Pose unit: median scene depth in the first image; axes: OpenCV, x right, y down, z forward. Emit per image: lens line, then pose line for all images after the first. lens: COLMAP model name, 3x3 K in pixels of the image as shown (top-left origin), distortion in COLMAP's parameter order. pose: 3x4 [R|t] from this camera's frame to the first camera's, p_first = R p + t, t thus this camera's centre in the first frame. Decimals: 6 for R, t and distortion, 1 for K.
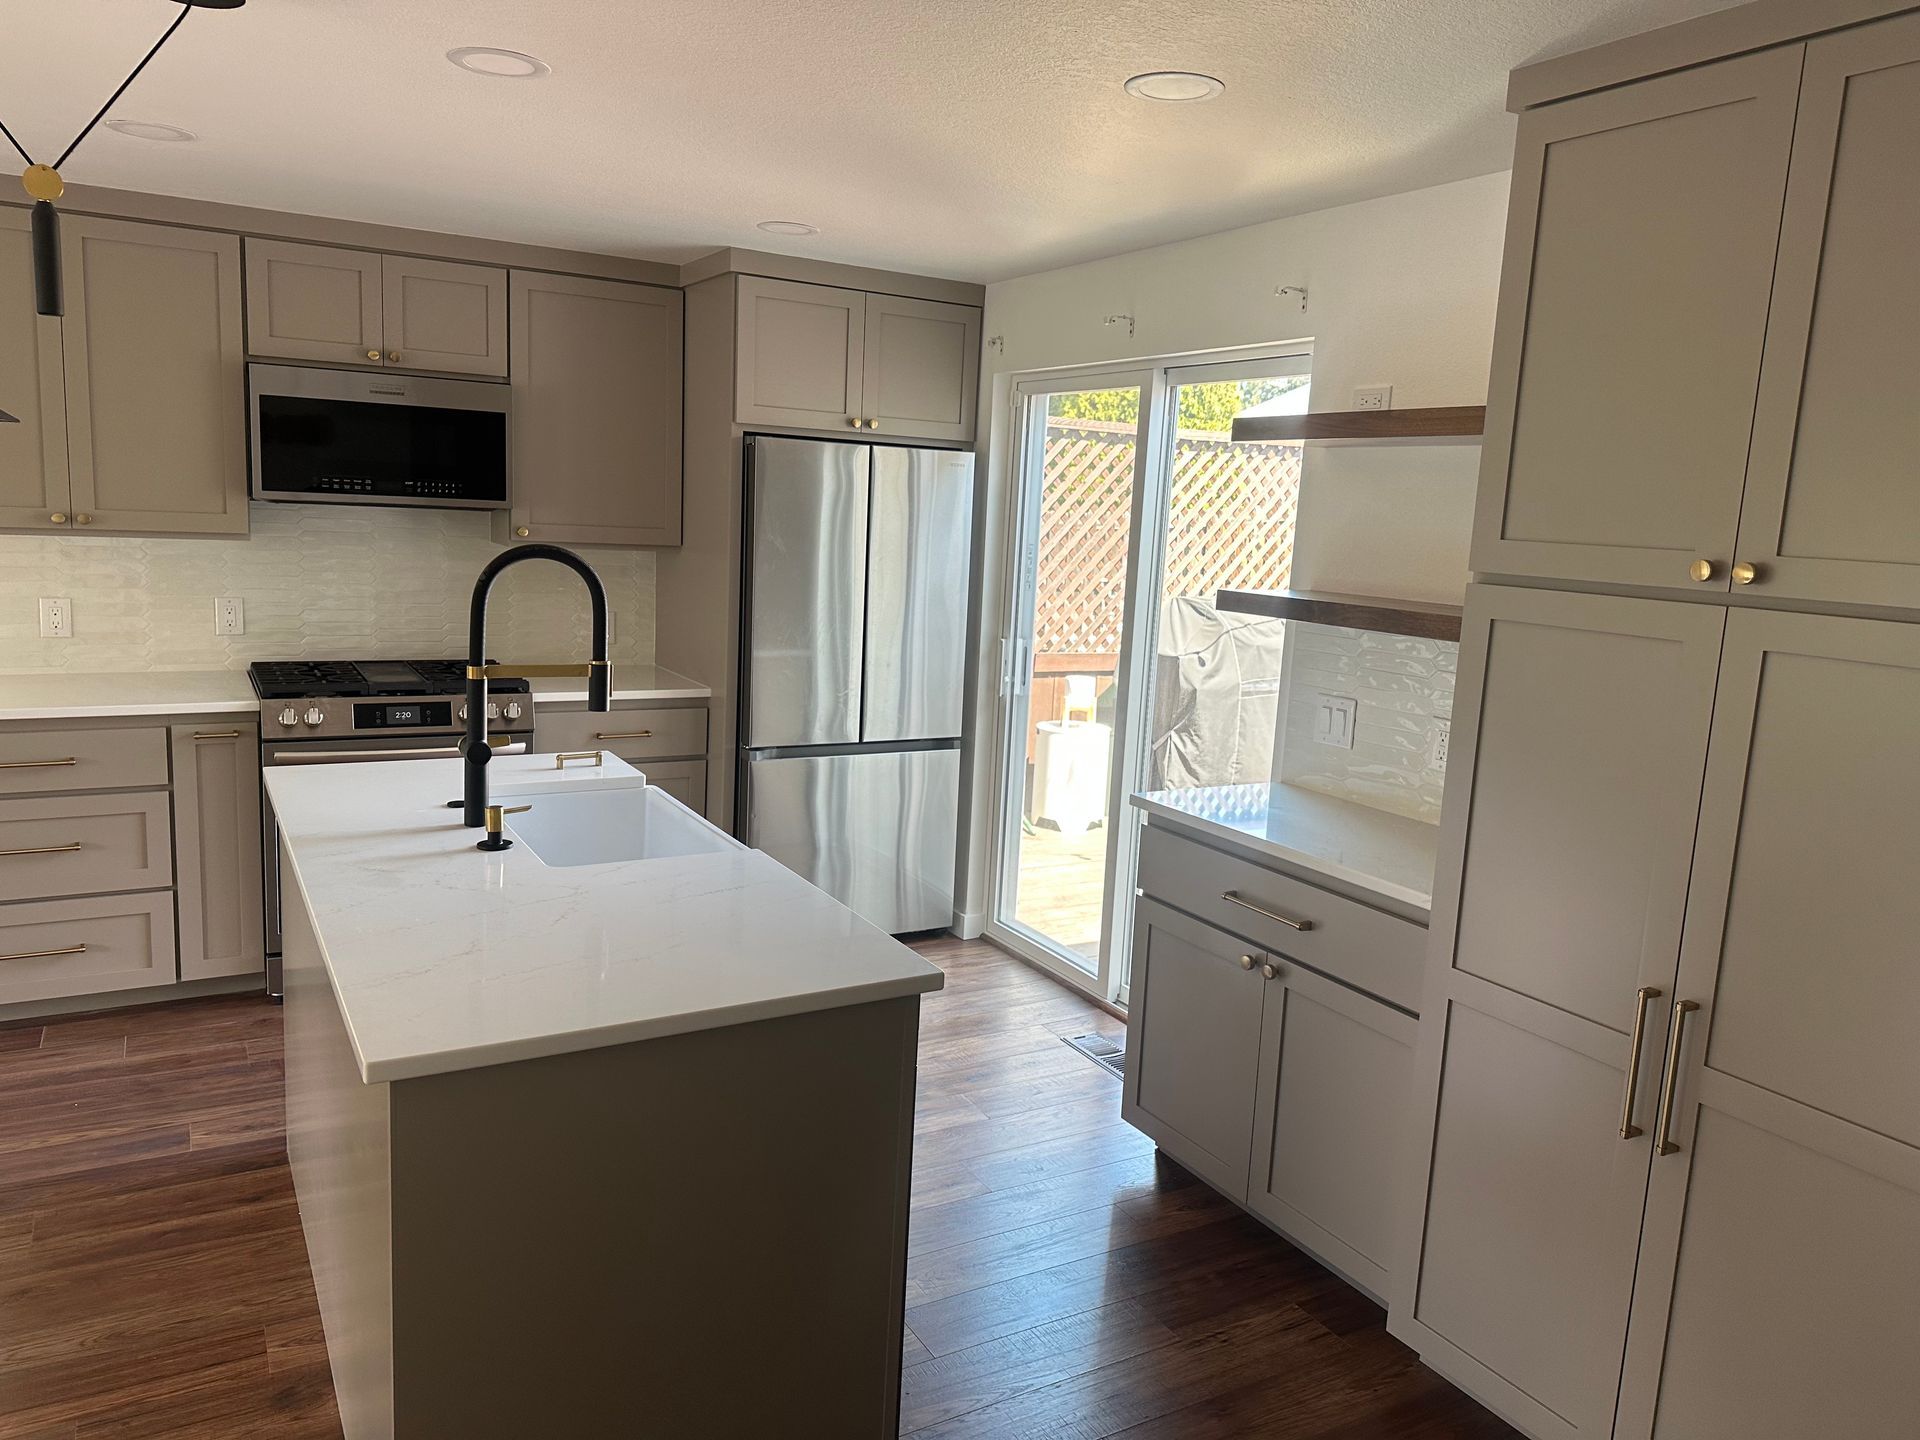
lens RADIAL K [[1349.4, 0, 954.5], [0, 1349.4, 706.3], [0, 0, 1]] dist [0.039837, -0.039102]
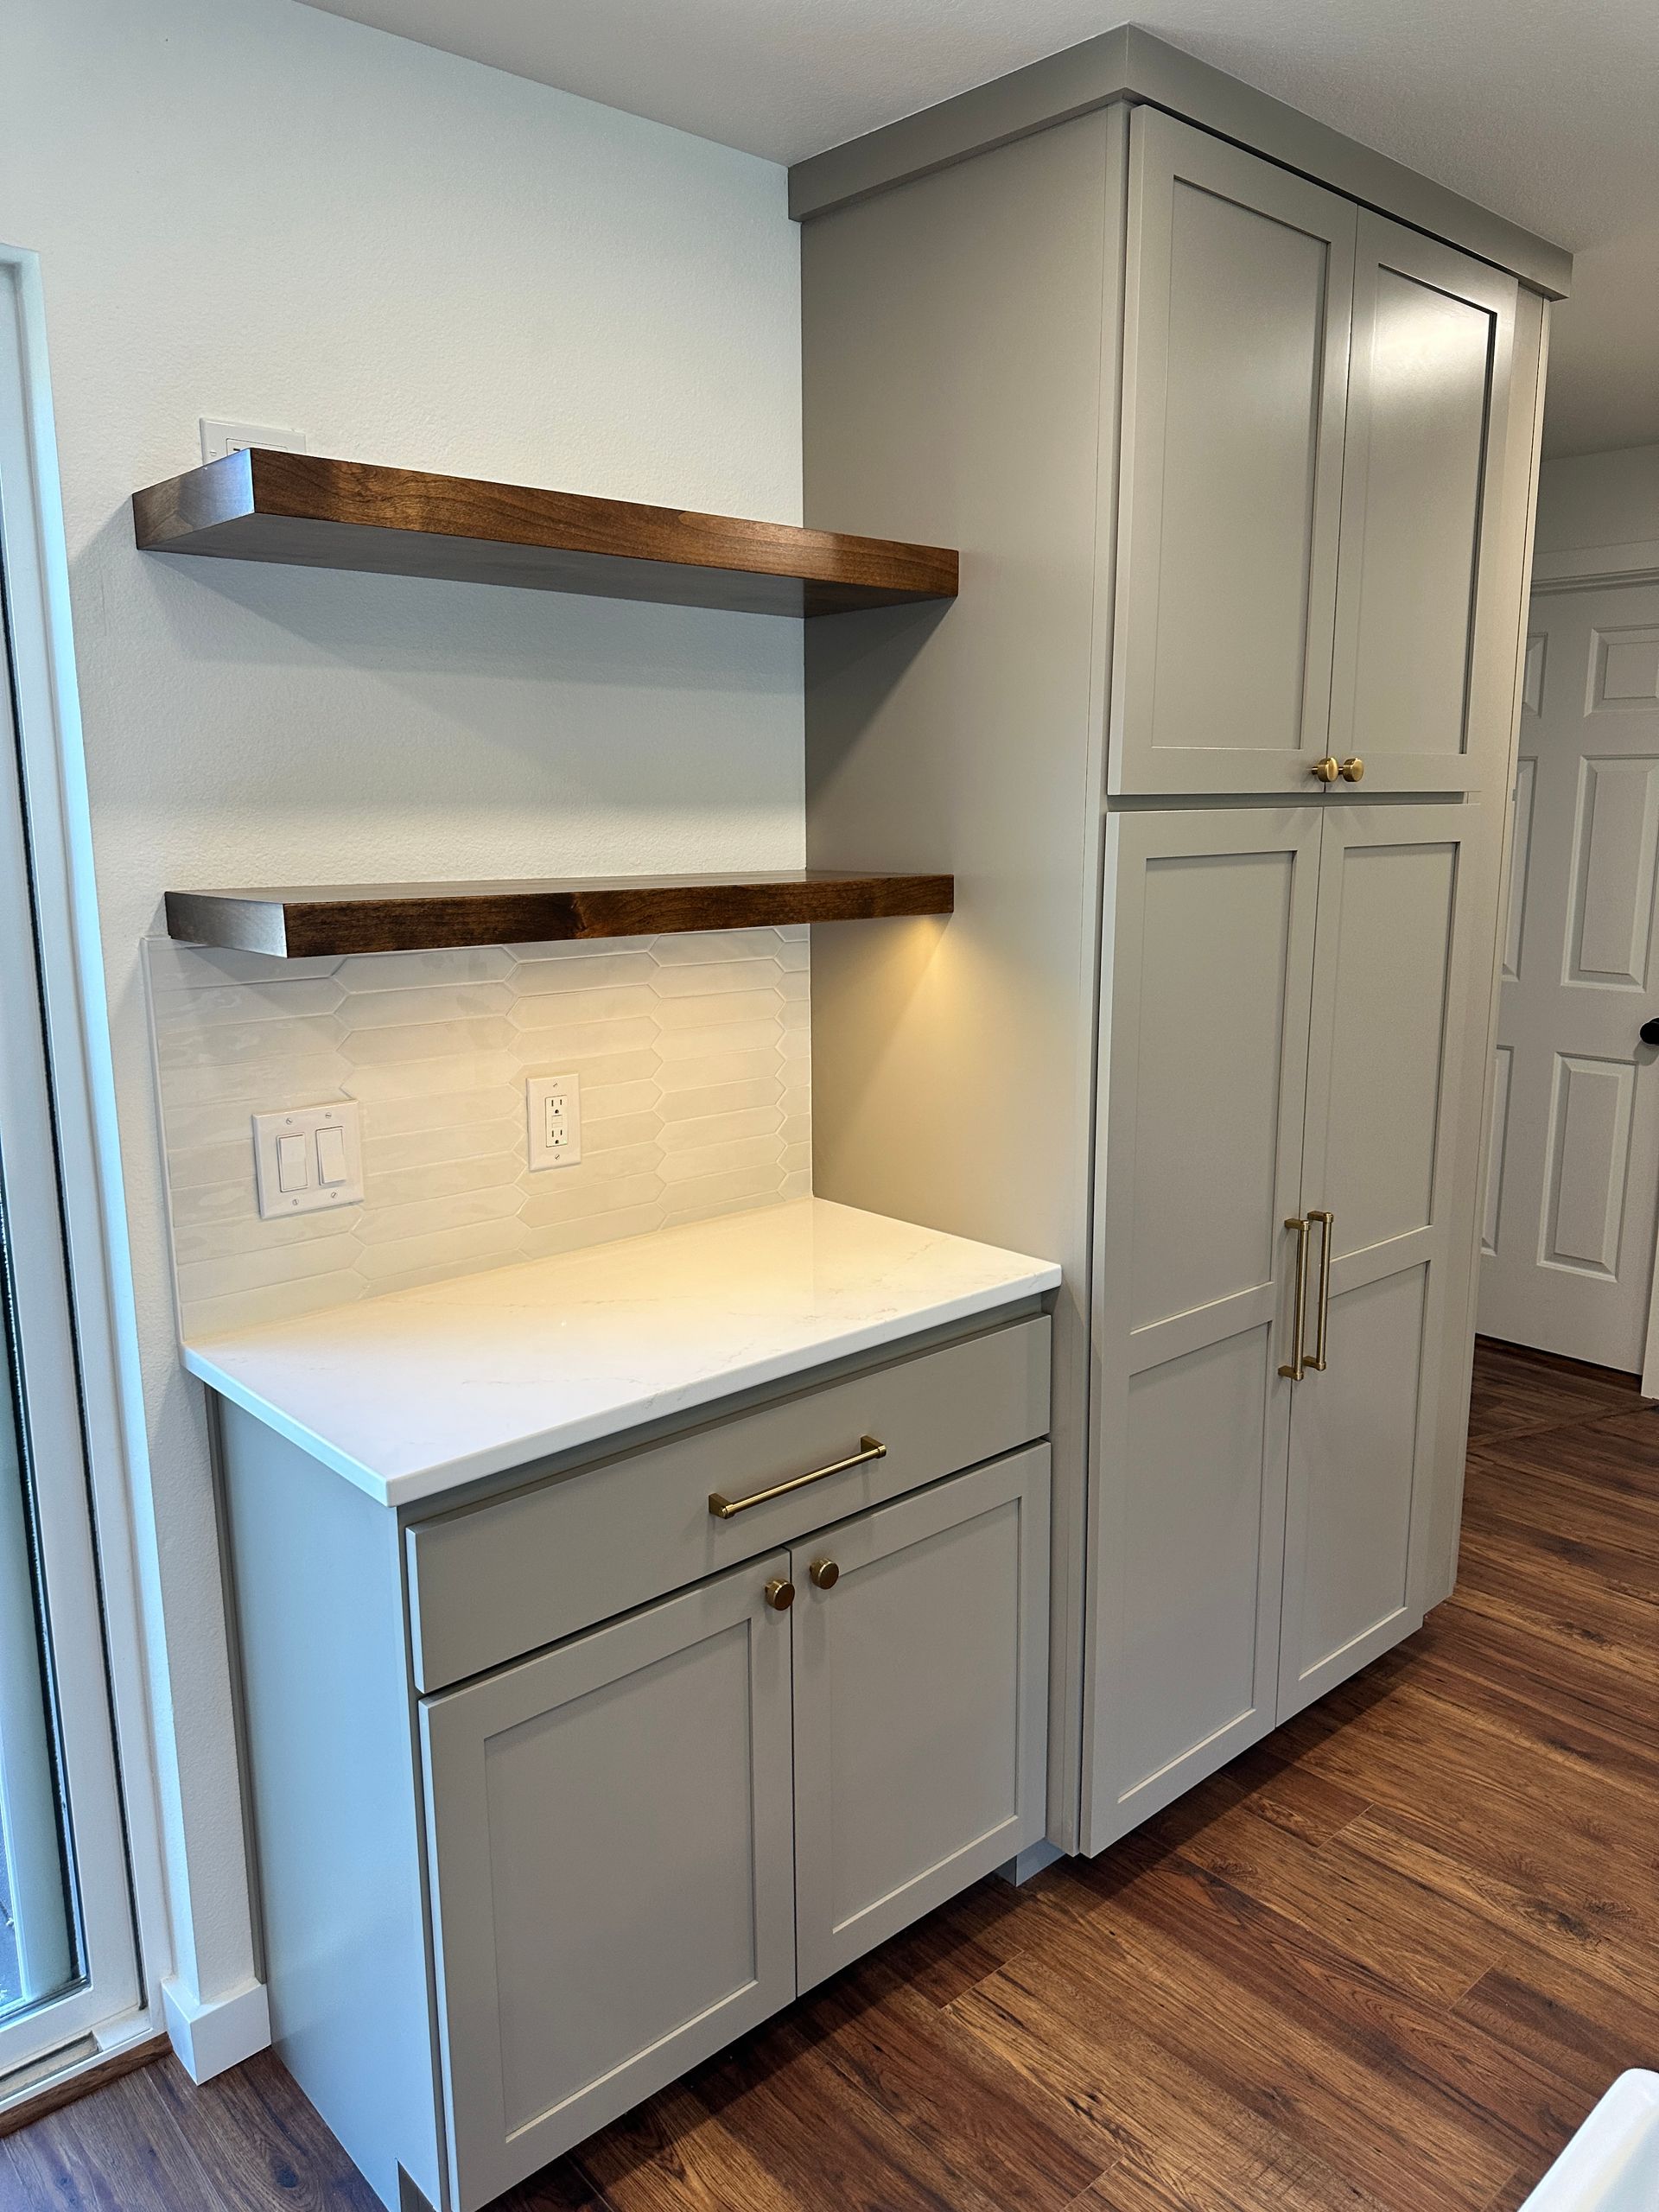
lens RADIAL K [[1554.7, 0, 844.6], [0, 1554.7, 1104.6], [0, 0, 1]] dist [0.039837, -0.039102]
pose [[-0.204669, -0.234783, 0.950256, -0.252315], [0.141712, 0.953472, 0.266100, -0.117281], [-0.968519, 0.189125, -0.161875, 0.843904]]
